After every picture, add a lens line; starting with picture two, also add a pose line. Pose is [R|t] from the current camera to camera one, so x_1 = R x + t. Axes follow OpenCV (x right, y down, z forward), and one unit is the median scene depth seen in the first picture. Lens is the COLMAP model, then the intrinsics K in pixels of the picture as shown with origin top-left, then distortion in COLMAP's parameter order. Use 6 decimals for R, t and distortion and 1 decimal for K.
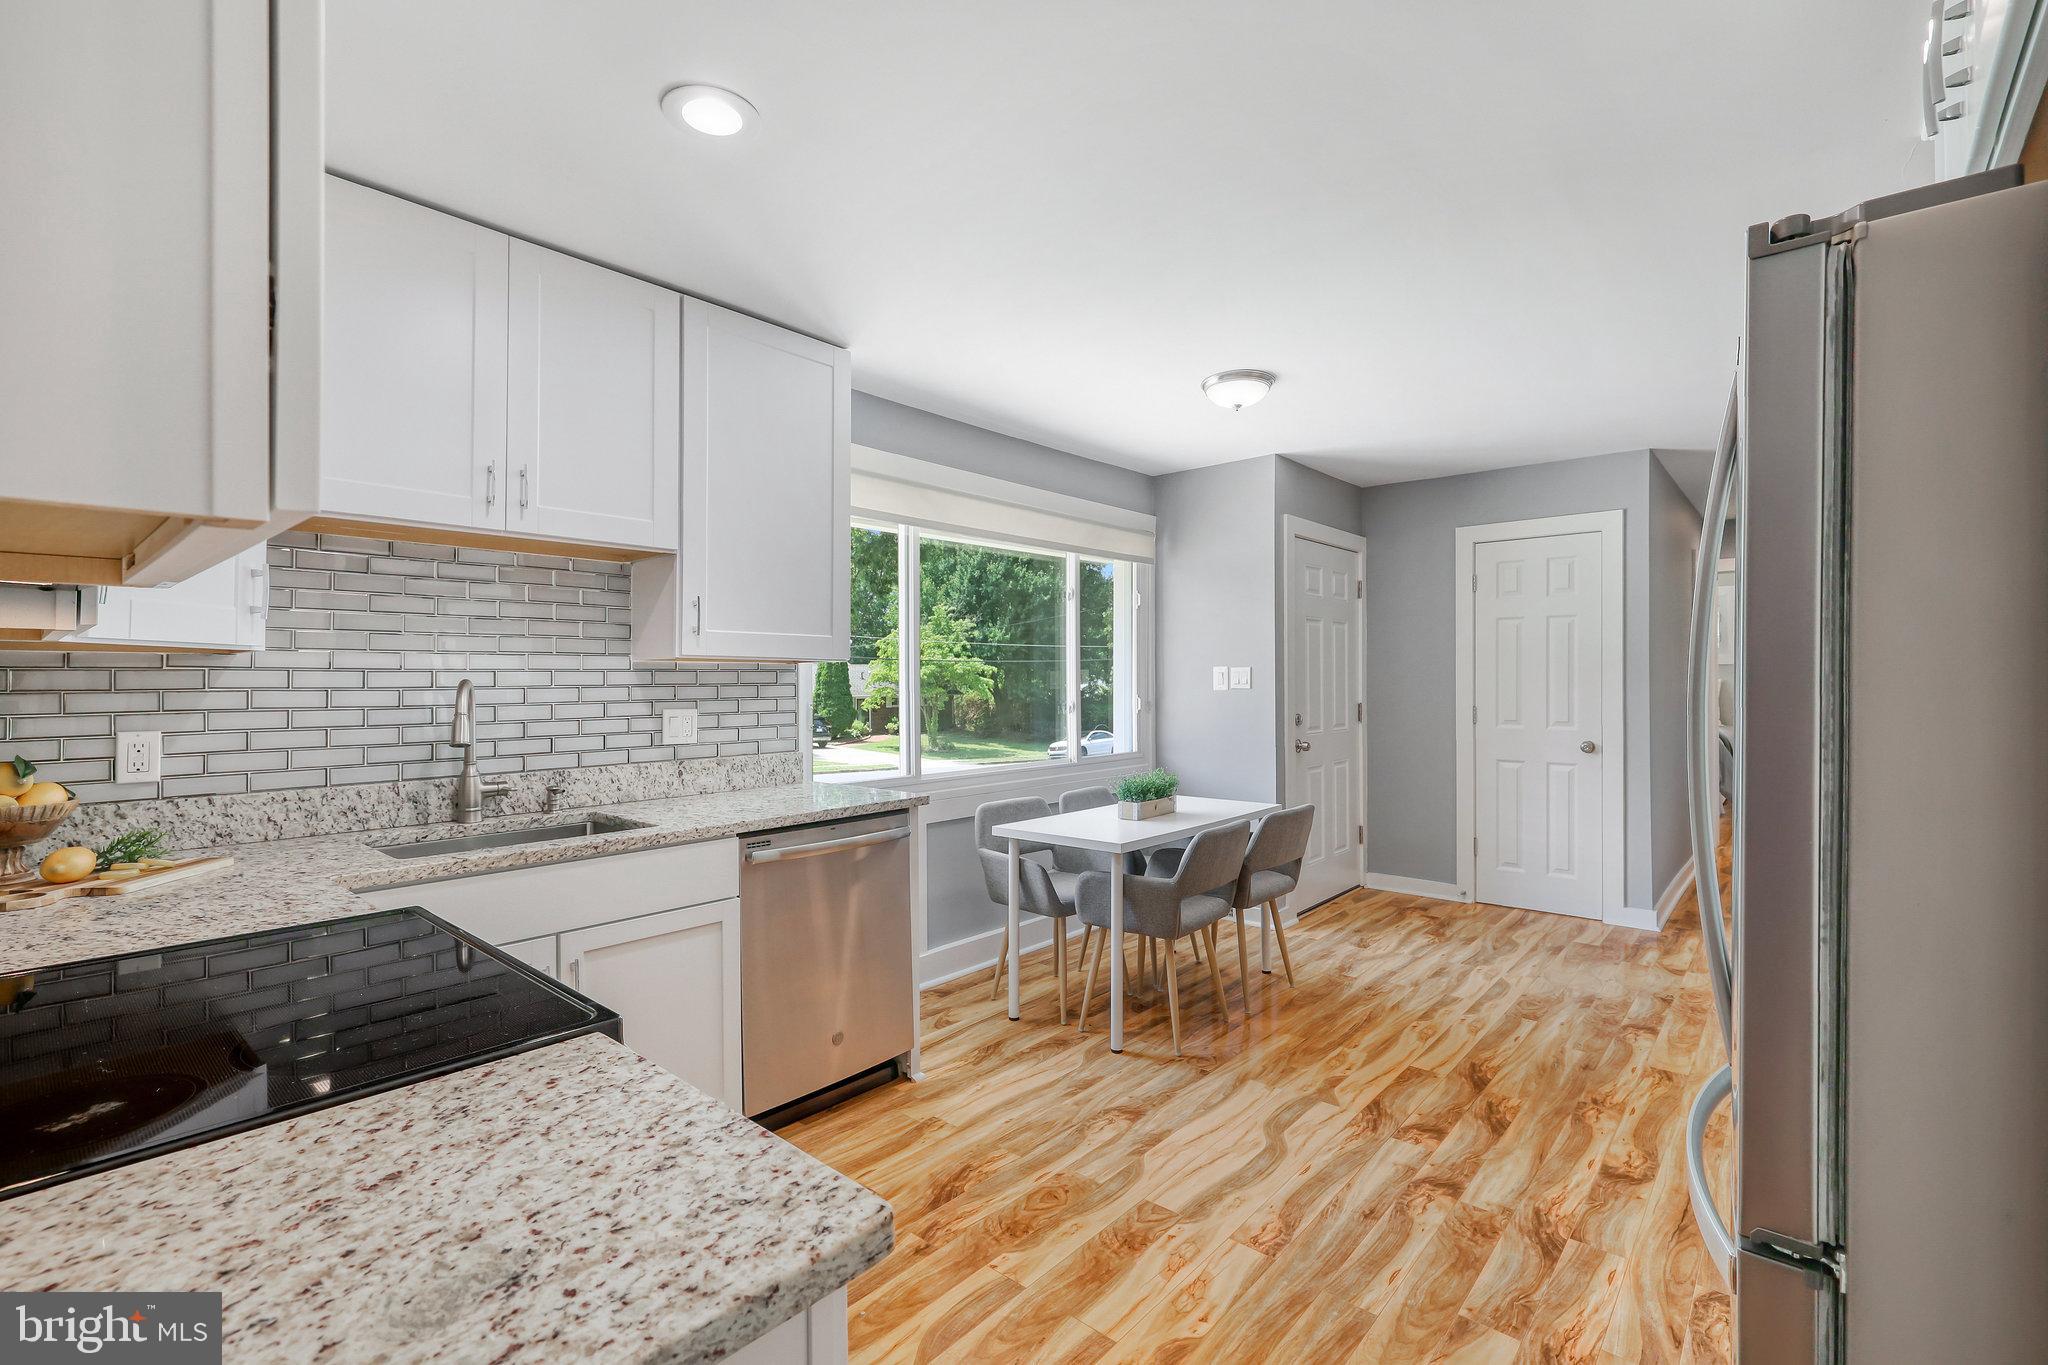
lens RADIAL K [[882.3, 0, 1036.2], [0, 882.3, 682.3], [0, 0, 1]] dist [0.001202, -0.000642]
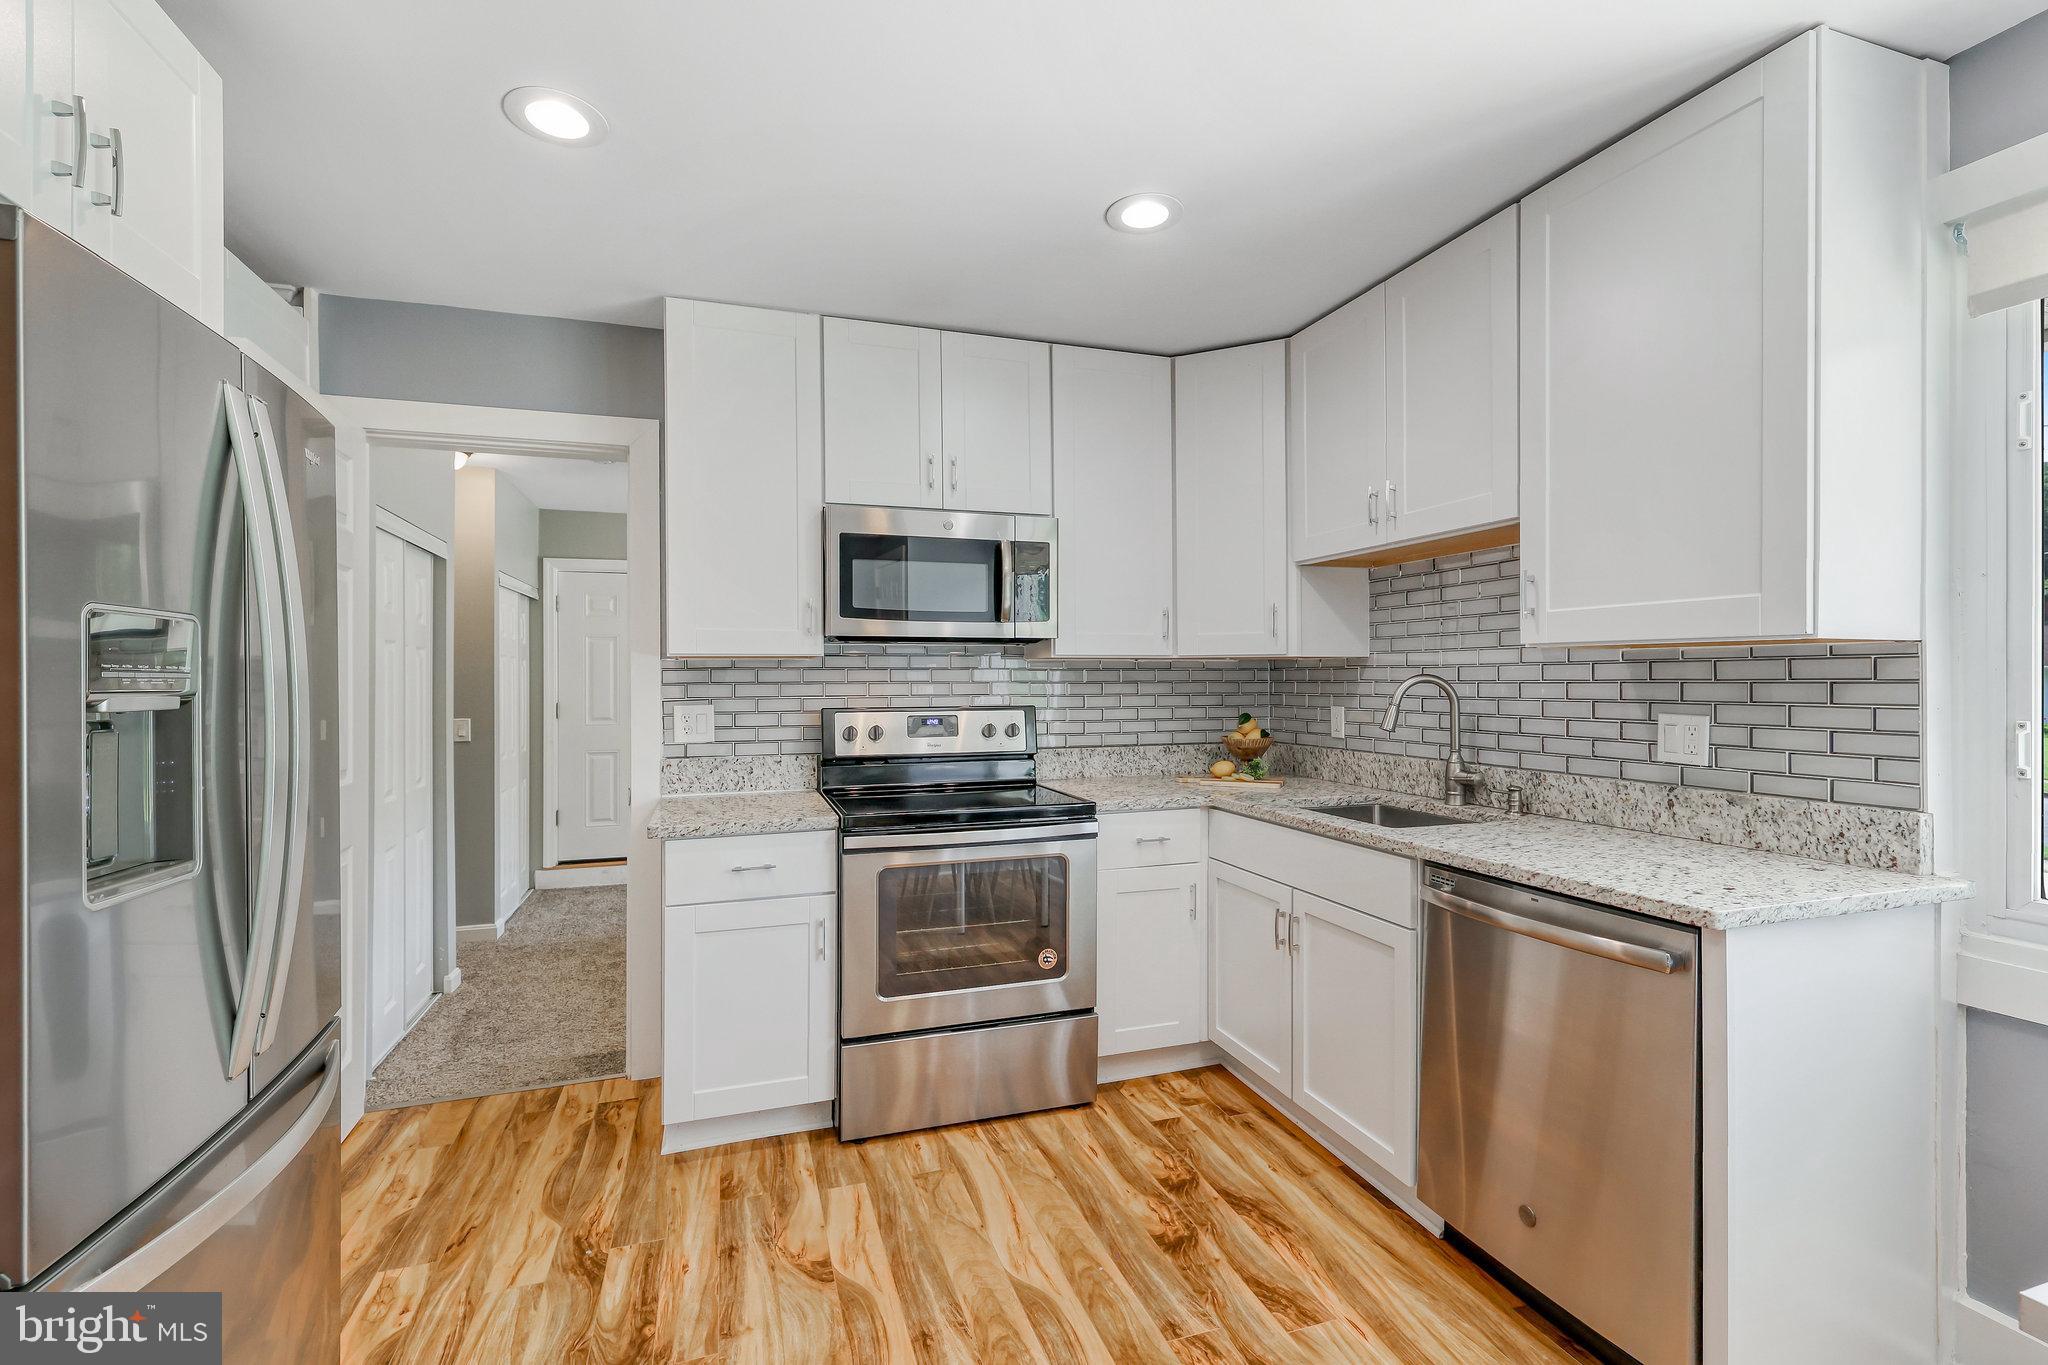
lens RADIAL K [[932.3, 0, 1033.4], [0, 932.3, 676.9], [0, 0, 1]] dist [-0.001306, -0.000166]
pose [[-0.495257, 0.000165, -0.868747, 0.530854], [-0.002325, 0.999996, 0.001516, 0.000046], [0.868743, 0.002770, -0.495255, 0.962656]]
